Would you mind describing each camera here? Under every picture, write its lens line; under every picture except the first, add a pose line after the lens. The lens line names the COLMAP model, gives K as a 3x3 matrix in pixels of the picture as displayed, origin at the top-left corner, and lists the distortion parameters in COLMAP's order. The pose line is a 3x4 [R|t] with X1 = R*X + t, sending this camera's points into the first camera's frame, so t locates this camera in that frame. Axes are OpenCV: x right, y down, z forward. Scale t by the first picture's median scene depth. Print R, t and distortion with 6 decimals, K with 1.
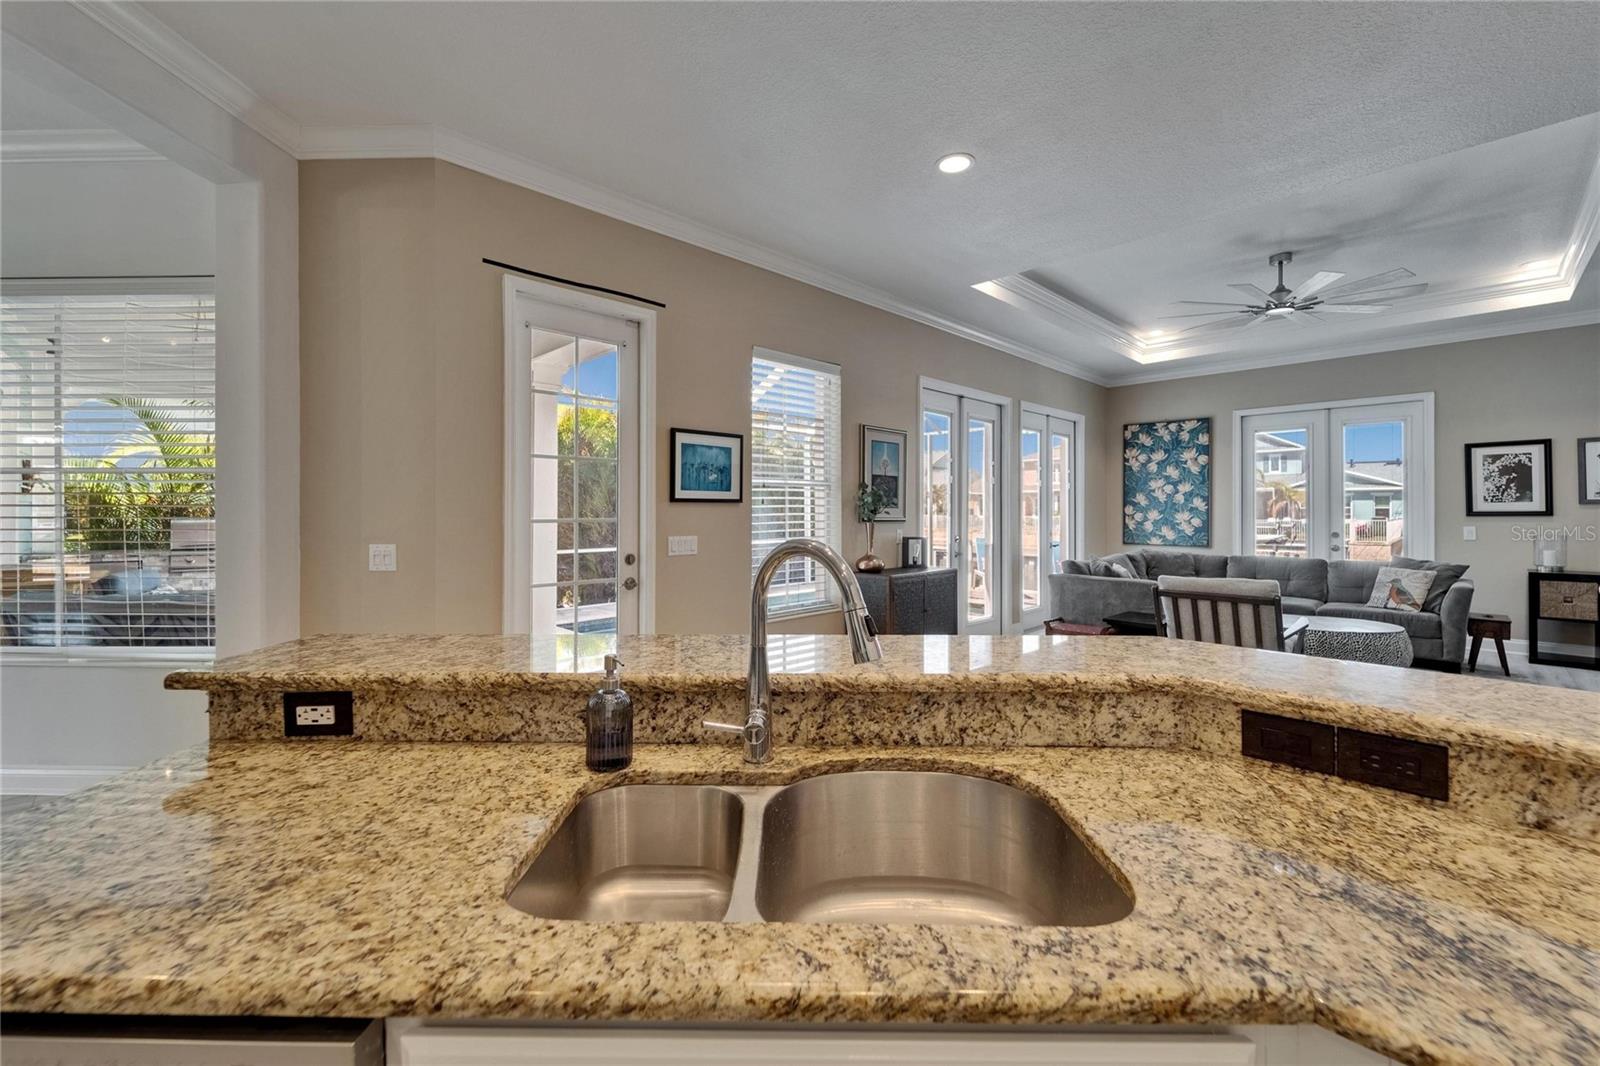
lens RADIAL K [[646.1, 0, 799.3], [0, 646.1, 517.4], [0, 0, 1]] dist [0.001265, -0.000288]
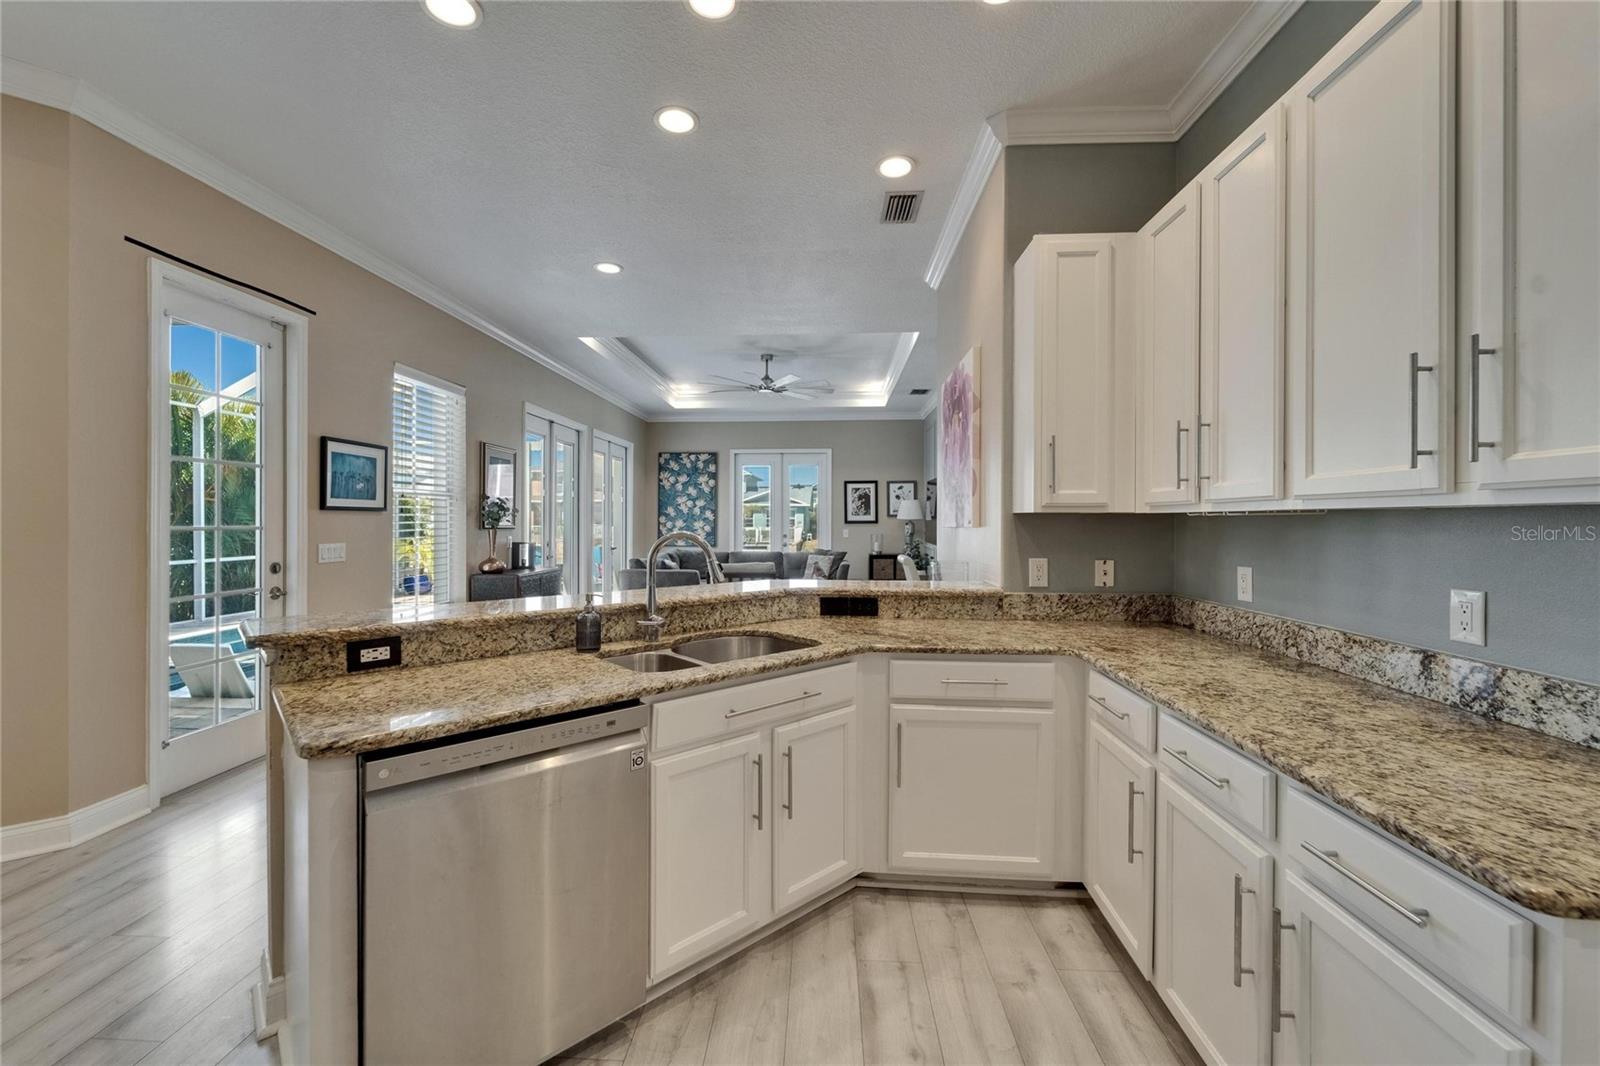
lens RADIAL K [[645.6, 0, 798.2], [0, 645.6, 551.7], [0, 0, 1]] dist [-0.000193, -0.000047]
pose [[0.729126, -0.031301, 0.683663, -0.275995], [0.005270, 0.999181, 0.040126, 0.004350], [-0.684359, -0.025654, 0.728694, -0.194923]]
